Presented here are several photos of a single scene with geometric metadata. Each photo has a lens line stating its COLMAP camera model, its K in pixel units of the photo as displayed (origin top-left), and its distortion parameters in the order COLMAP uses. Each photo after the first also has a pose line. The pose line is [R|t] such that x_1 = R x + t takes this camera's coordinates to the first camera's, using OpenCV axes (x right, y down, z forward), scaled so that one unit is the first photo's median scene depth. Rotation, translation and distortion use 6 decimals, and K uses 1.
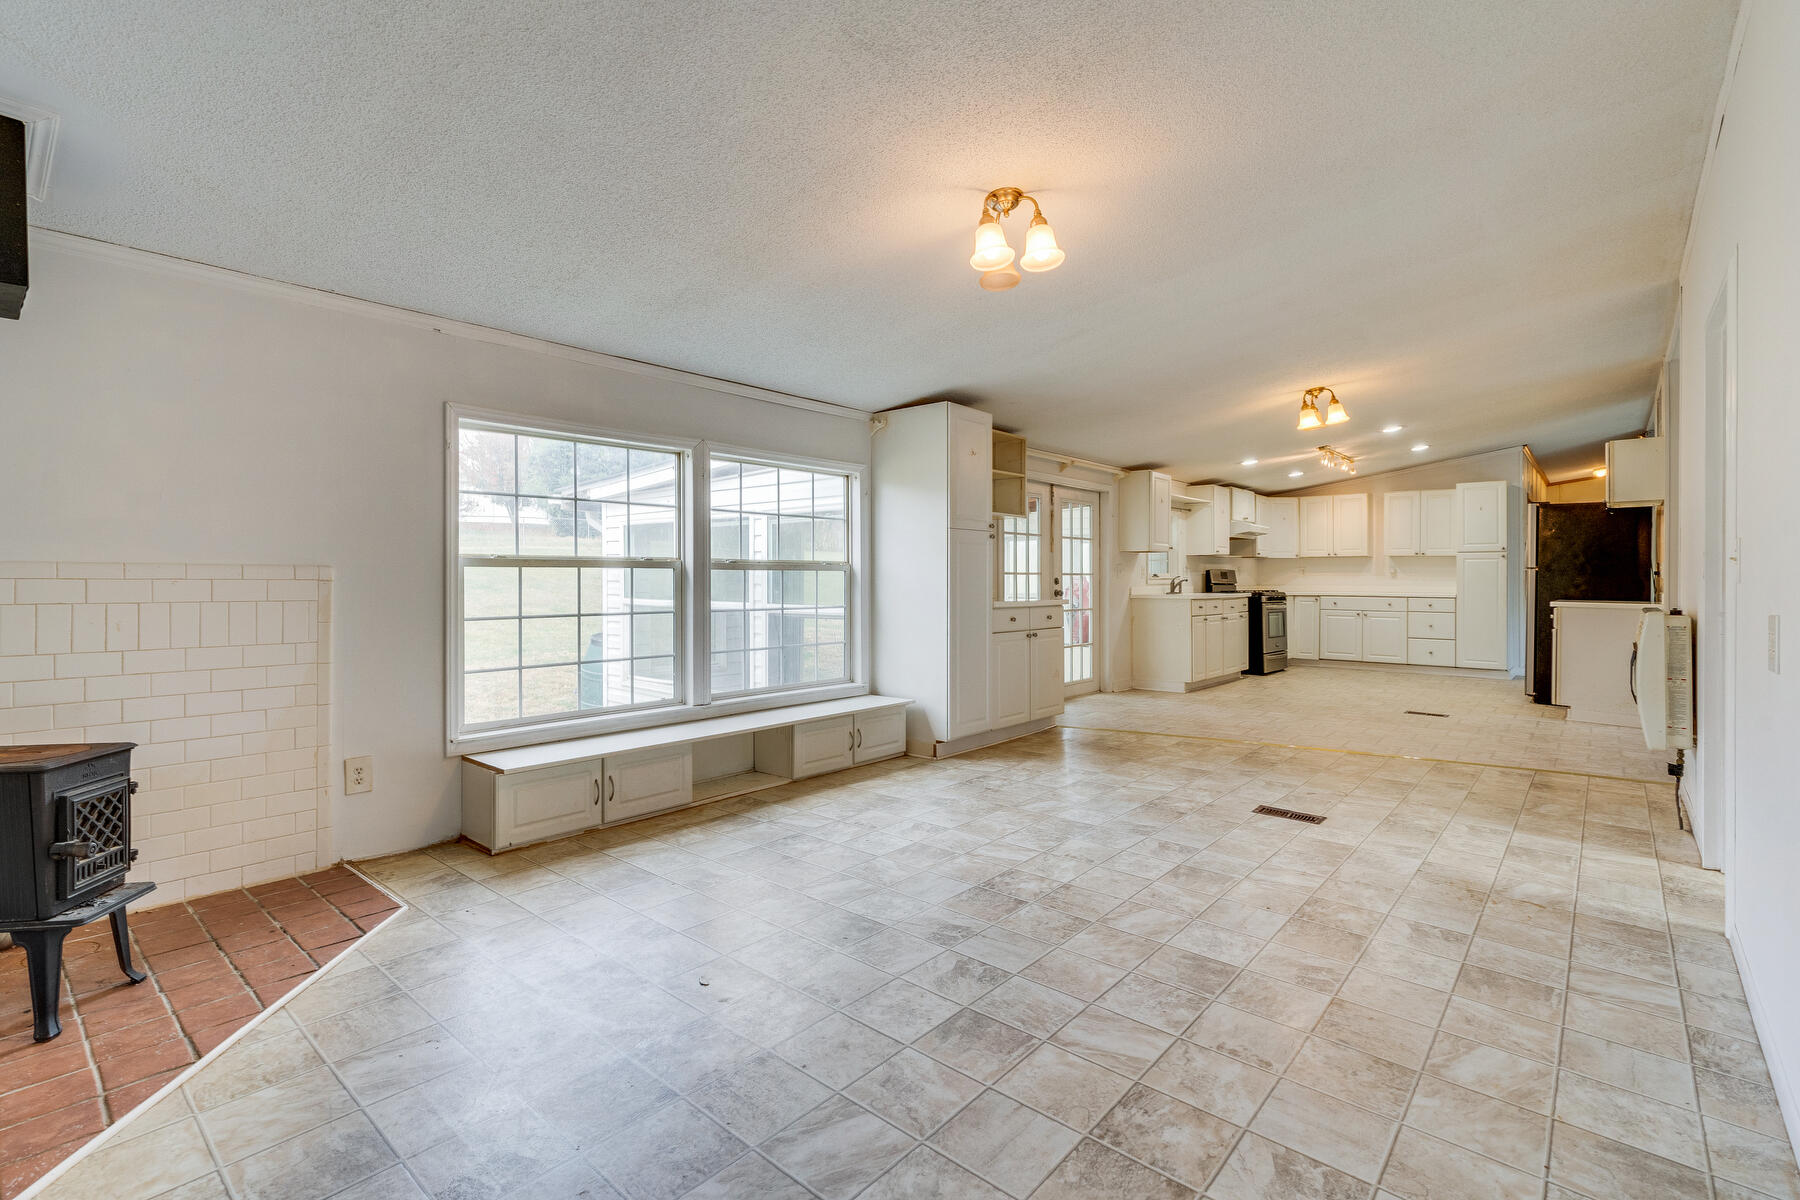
lens RADIAL K [[815.0, 0, 901.7], [0, 815.0, 582.9], [0, 0, 1]] dist [-0.000639, -0.000642]
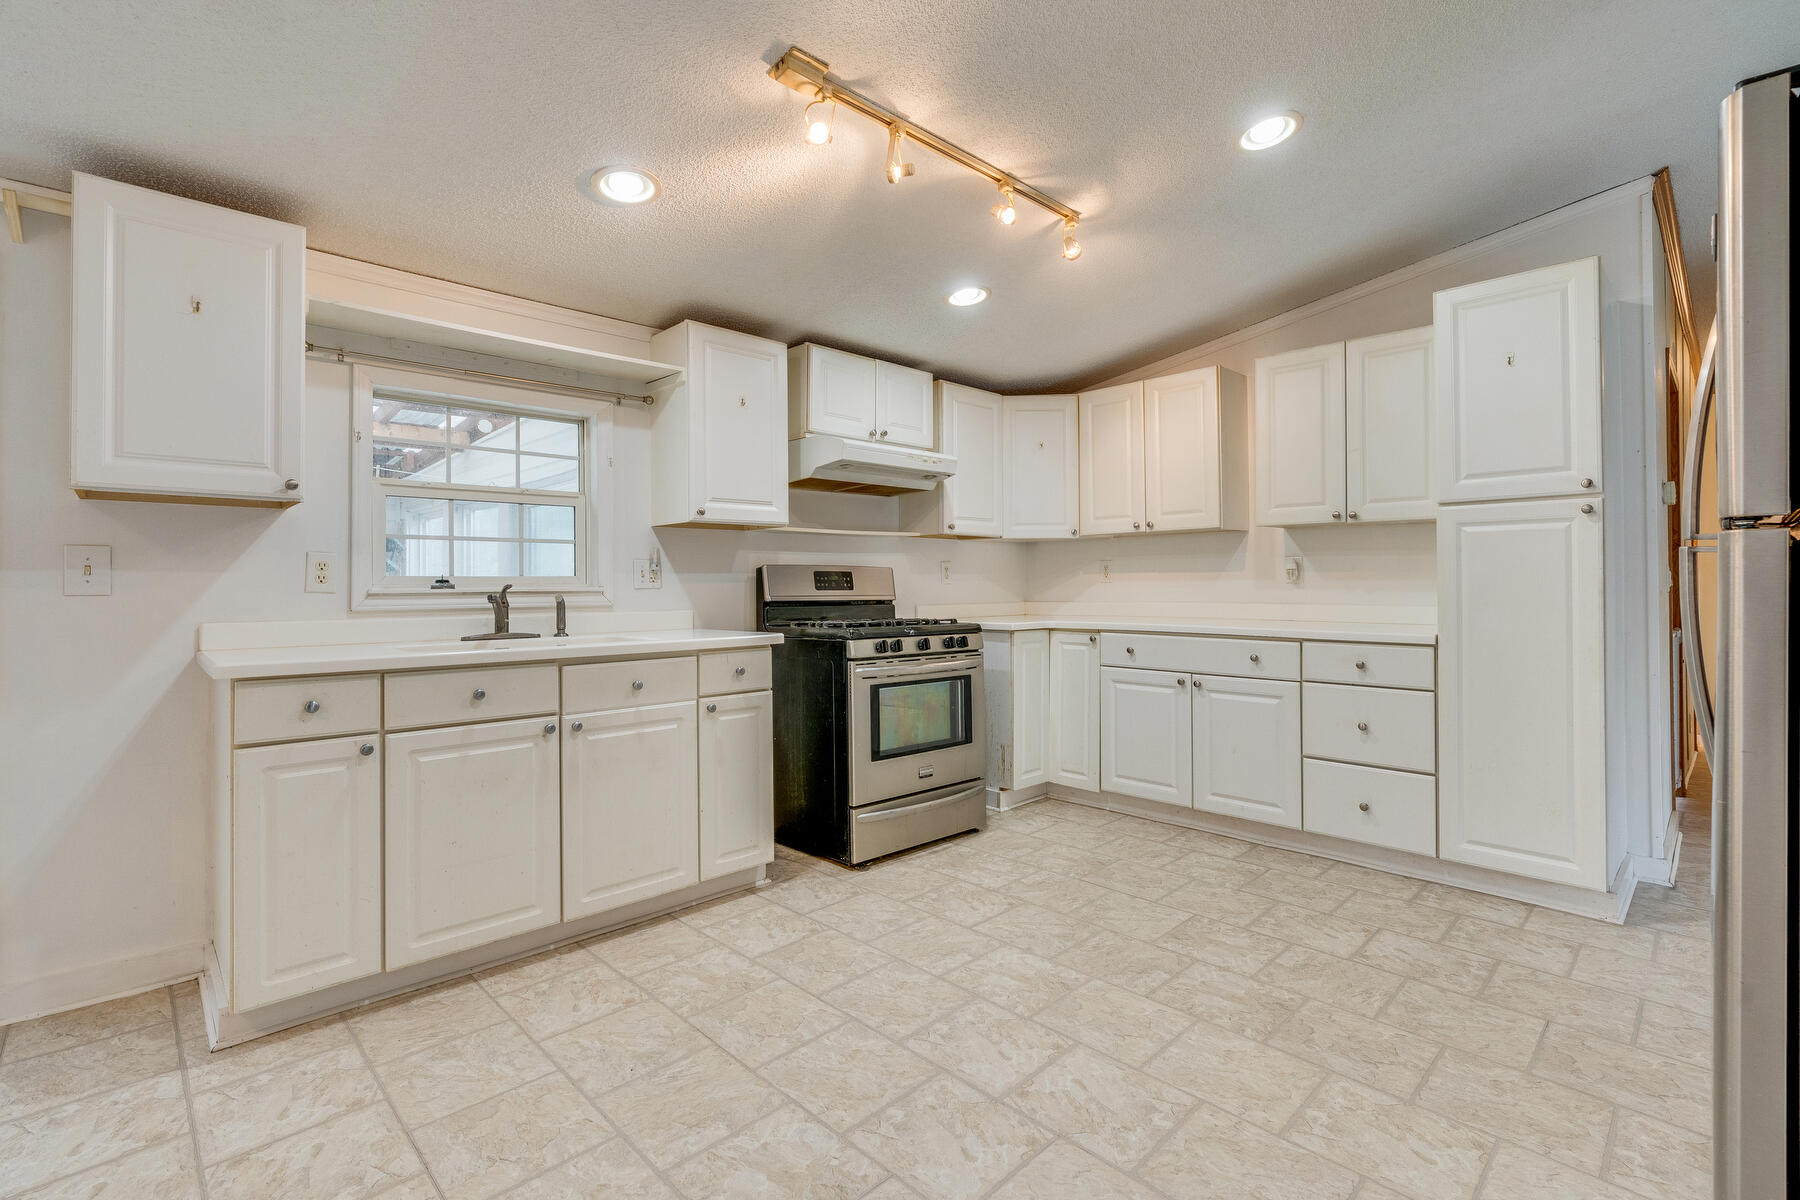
lens RADIAL K [[815.0, 0, 896.5], [0, 815.0, 582.8], [0, 0, 1]] dist [-0.000639, -0.000642]
pose [[0.995422, -0.006708, -0.095342, 0.574499], [0.005907, 0.999945, -0.008681, -0.005815], [0.095395, 0.008078, 0.995407, 0.758131]]
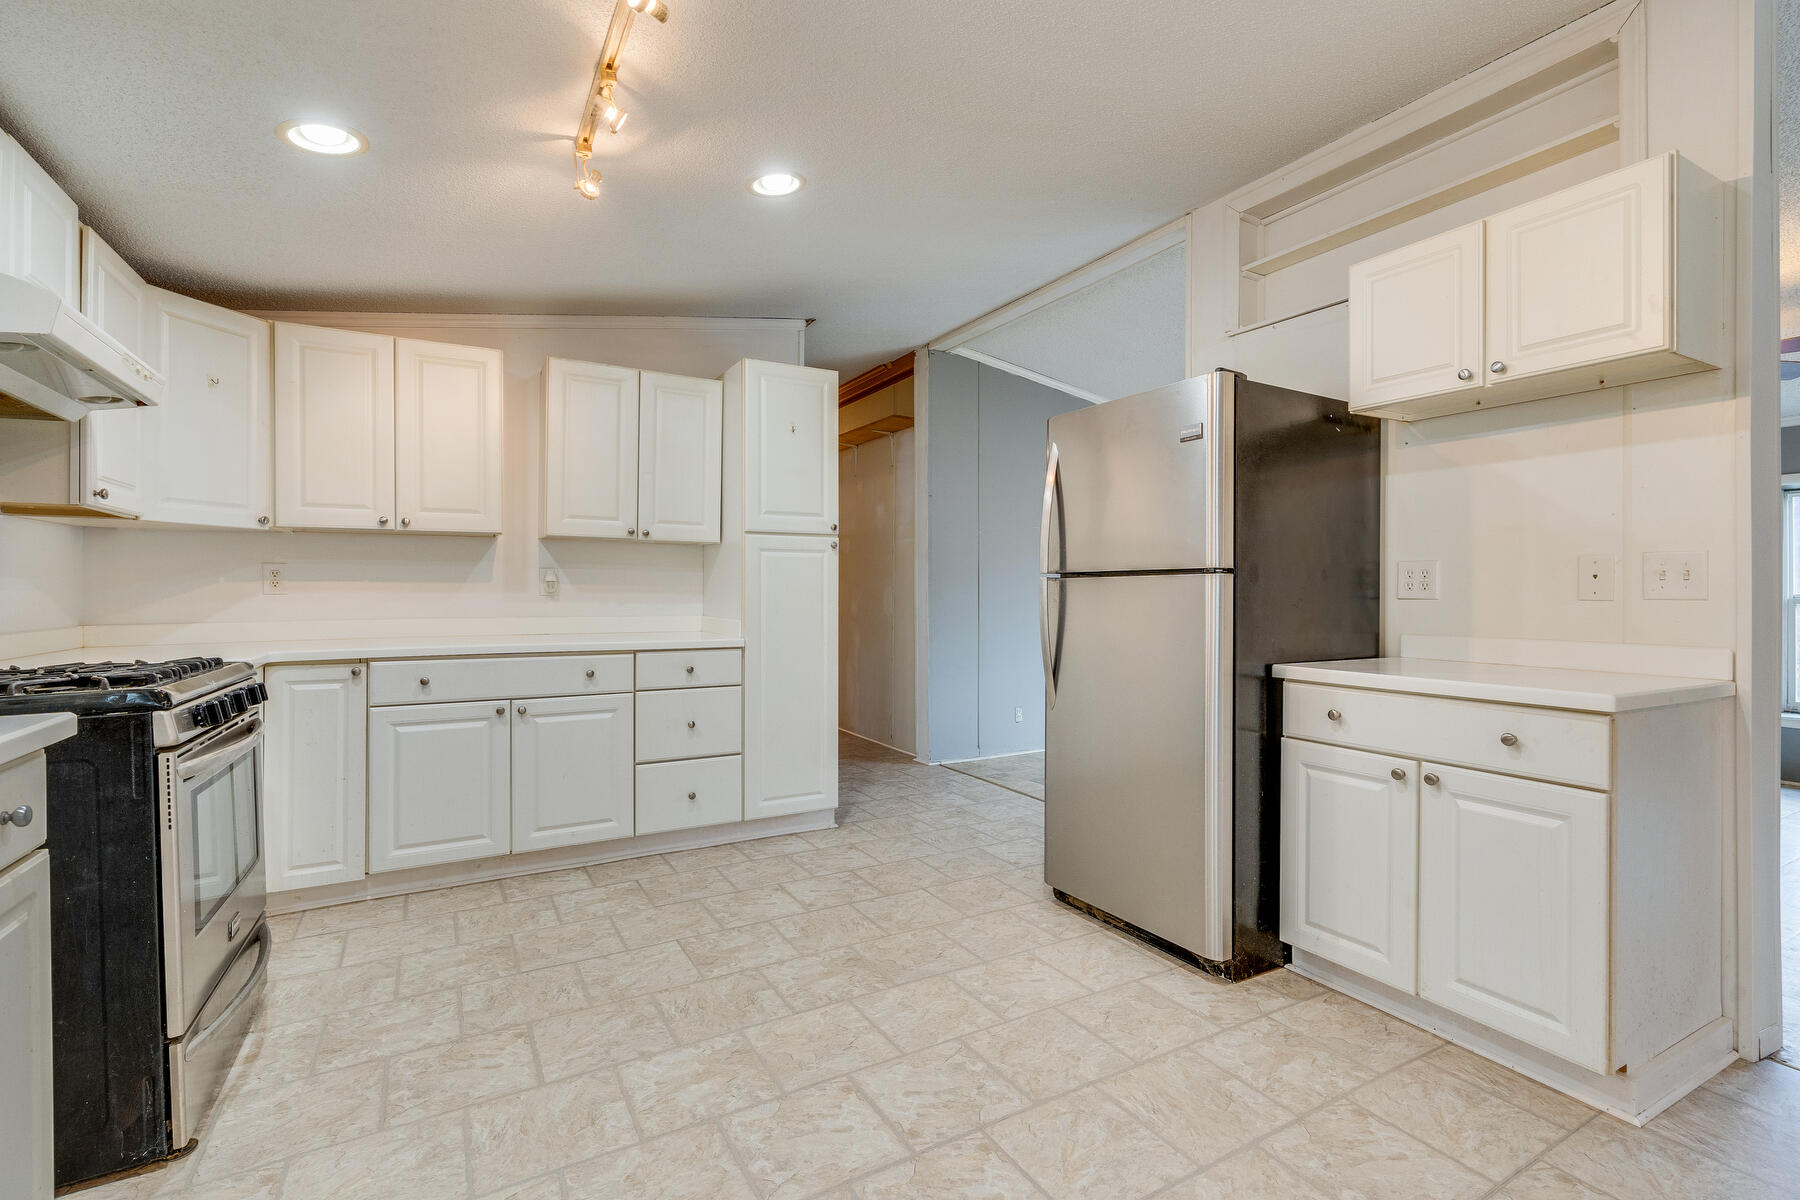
lens RADIAL K [[815.0, 0, 900.1], [0, 815.0, 593.8], [0, 0, 1]] dist [-0.000639, -0.000642]
pose [[0.337902, -0.004335, 0.941171, 0.384854], [0.007173, 0.999972, 0.002031, -0.009018], [-0.941154, 0.006065, 0.337923, 0.916108]]
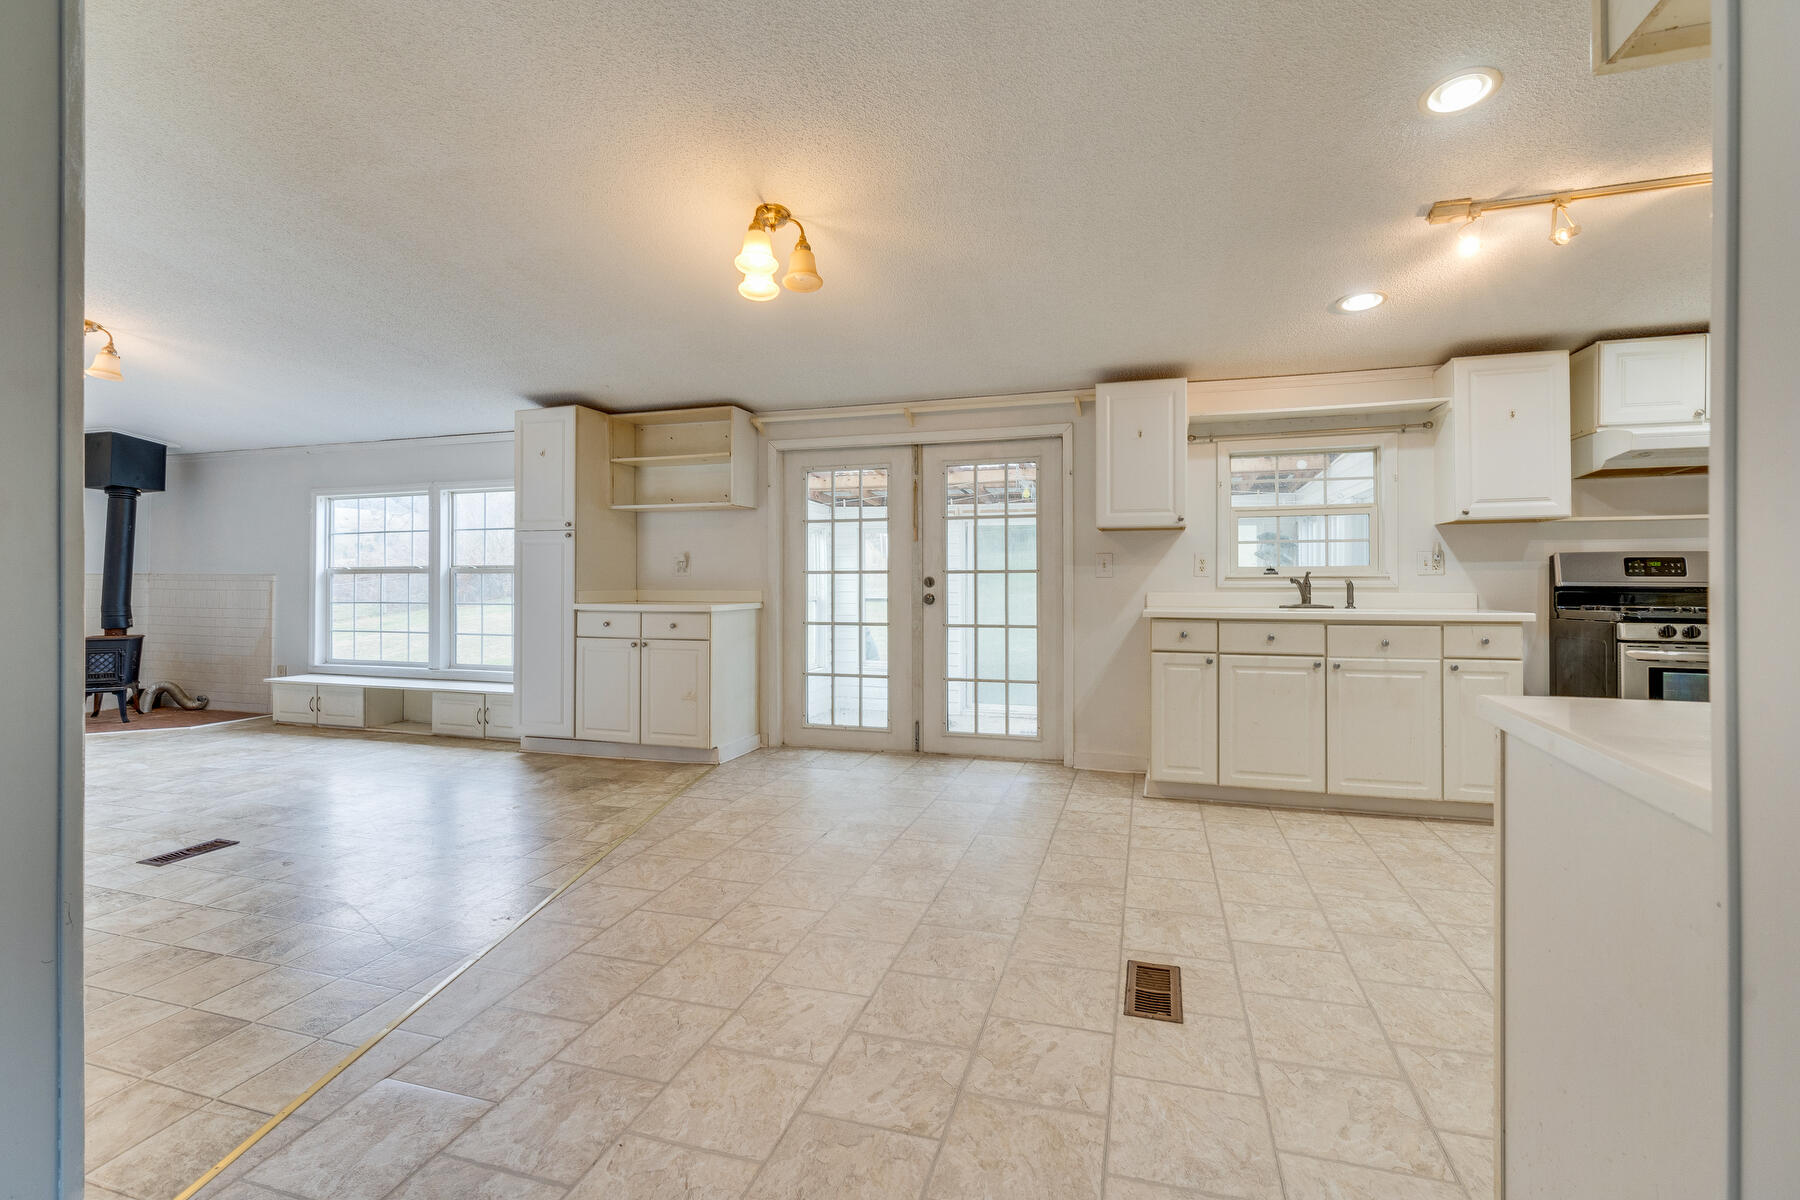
lens RADIAL K [[815.0, 0, 904.9], [0, 815.0, 572.8], [0, 0, 1]] dist [-0.000639, -0.000642]
pose [[0.400192, -0.008435, -0.916392, 0.754099], [-0.001559, 0.999950, -0.009885, -0.002653], [0.916430, 0.005385, 0.400159, 0.641500]]
